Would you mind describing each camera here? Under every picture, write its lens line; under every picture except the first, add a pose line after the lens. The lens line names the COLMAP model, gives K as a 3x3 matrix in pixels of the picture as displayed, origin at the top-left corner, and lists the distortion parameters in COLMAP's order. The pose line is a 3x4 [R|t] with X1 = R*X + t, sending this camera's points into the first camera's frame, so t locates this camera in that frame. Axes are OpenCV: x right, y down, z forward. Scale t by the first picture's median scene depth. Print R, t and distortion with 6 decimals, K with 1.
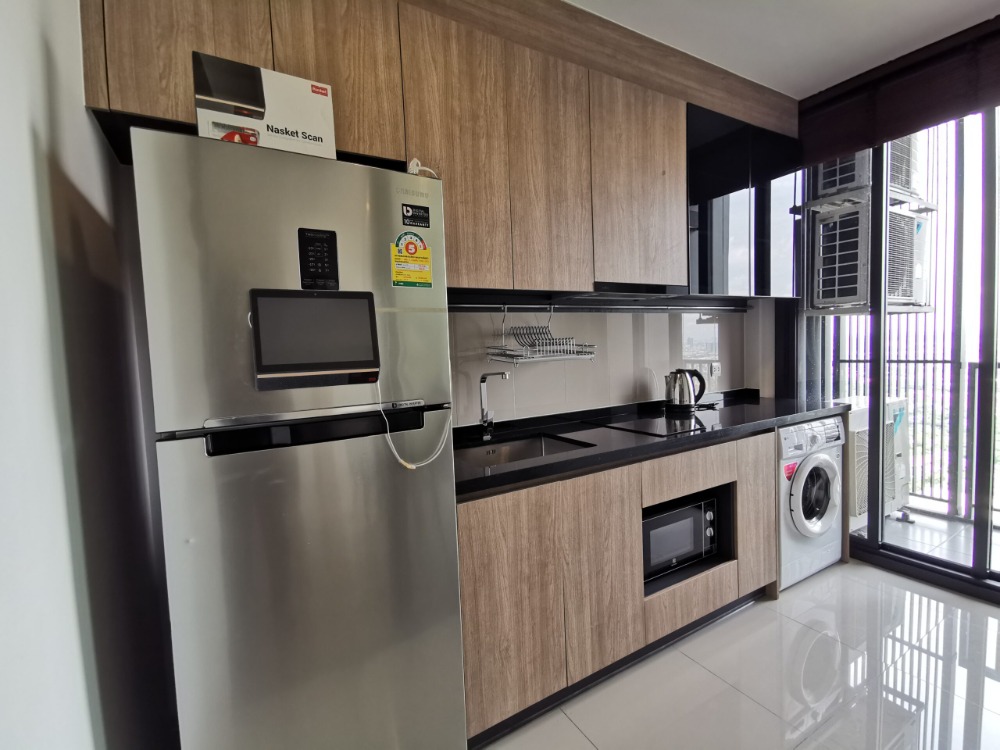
lens RADIAL K [[457.9, 0, 497.3], [0, 457.9, 371.8], [0, 0, 1]] dist [0.003875, 0.000093]
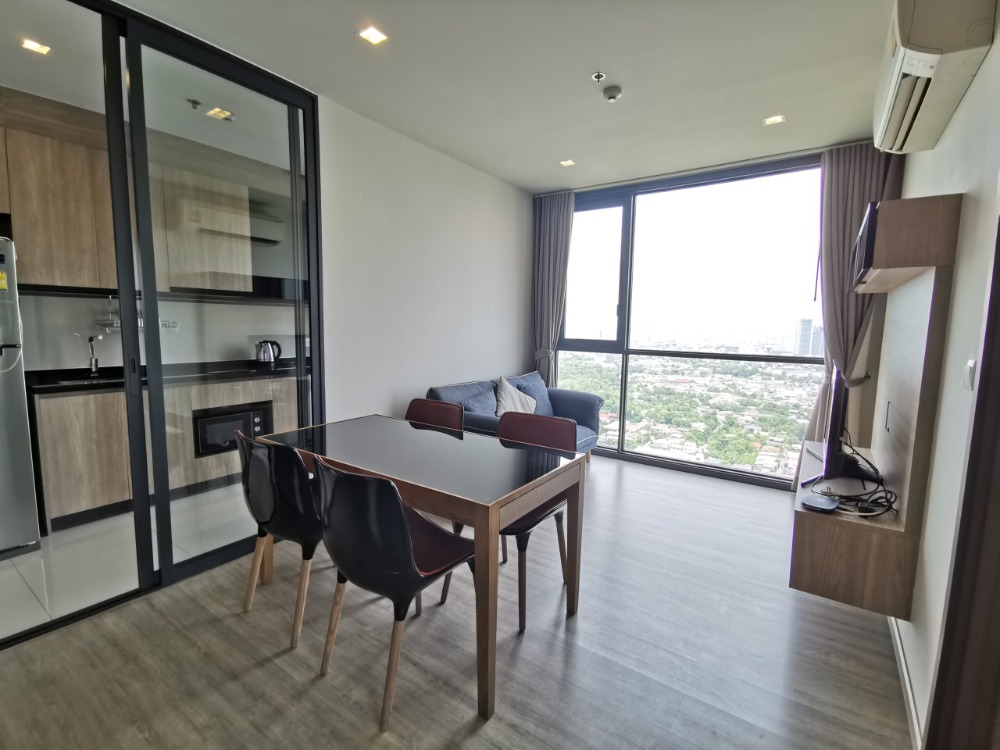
lens RADIAL K [[455.4, 0, 504.3], [0, 455.4, 374.0], [0, 0, 1]] dist [0.003317, -0.009824]
pose [[0.901934, 0.010088, 0.431757, 0.769127], [-0.029958, 0.998780, 0.039245, 0.041204], [-0.430834, -0.048331, 0.901136, -1.409472]]
